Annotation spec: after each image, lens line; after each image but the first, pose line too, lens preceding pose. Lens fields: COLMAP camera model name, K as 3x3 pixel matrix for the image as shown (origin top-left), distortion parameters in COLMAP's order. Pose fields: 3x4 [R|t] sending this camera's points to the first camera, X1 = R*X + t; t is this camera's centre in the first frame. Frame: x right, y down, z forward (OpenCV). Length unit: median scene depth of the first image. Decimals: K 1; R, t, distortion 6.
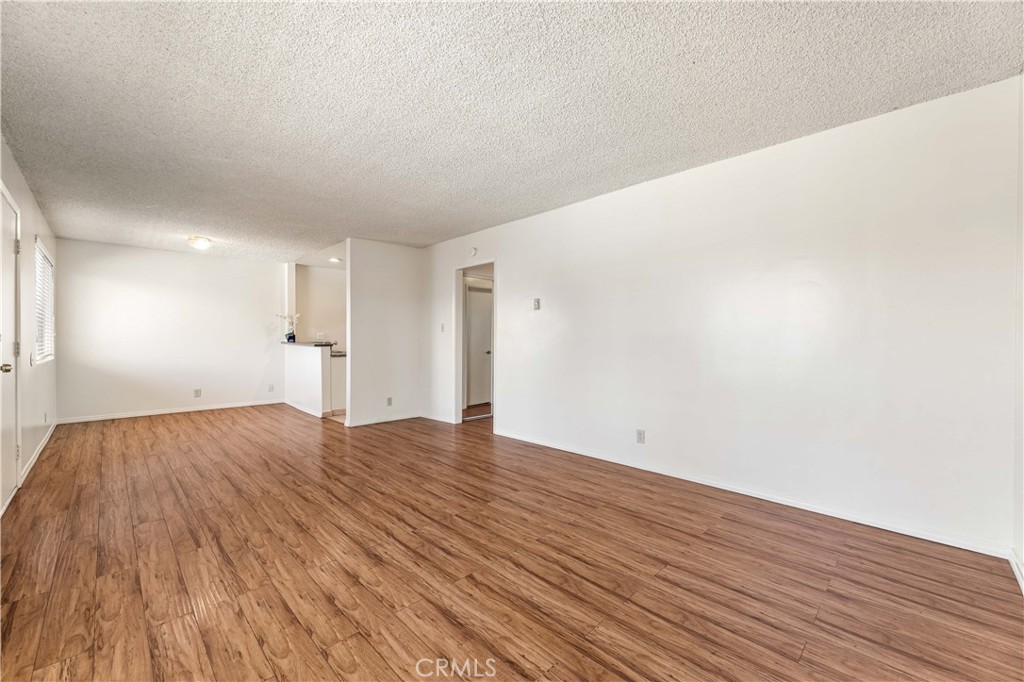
lens RADIAL K [[409.0, 0, 514.9], [0, 409.0, 337.0], [0, 0, 1]] dist [0.001304, -0.001266]
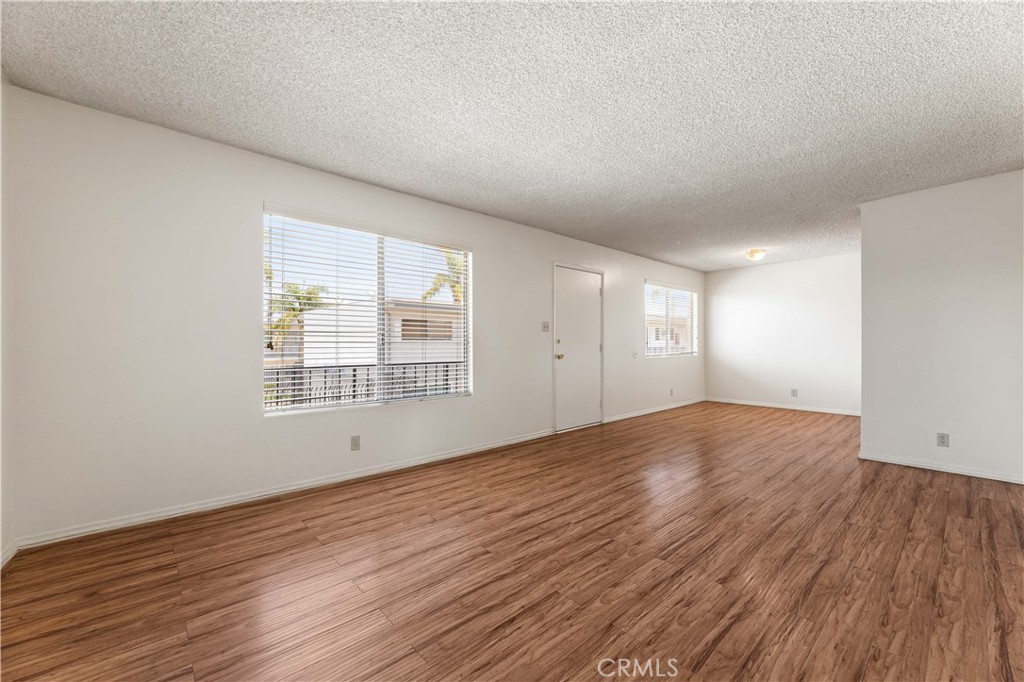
lens RADIAL K [[409.0, 0, 526.5], [0, 409.0, 342.7], [0, 0, 1]] dist [0.001304, -0.001266]
pose [[-0.034640, -0.003487, -0.999394, 0.675971], [0.010389, 0.999939, -0.003849, 0.010419], [0.999346, -0.010516, -0.034602, 0.770583]]
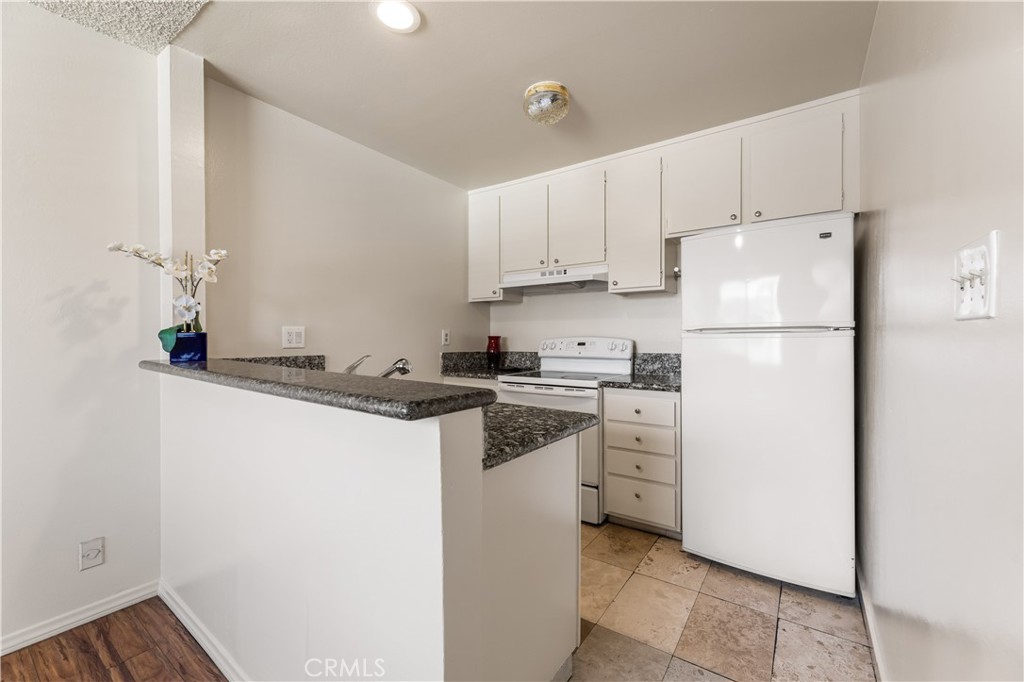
lens RADIAL K [[409.0, 0, 503.7], [0, 409.0, 339.5], [0, 0, 1]] dist [0.001304, -0.001266]
pose [[0.985585, 0.002287, 0.169168, -0.997167], [-0.002812, 0.999992, 0.002863, -0.006422], [-0.169160, -0.003297, 0.985583, 1.804180]]
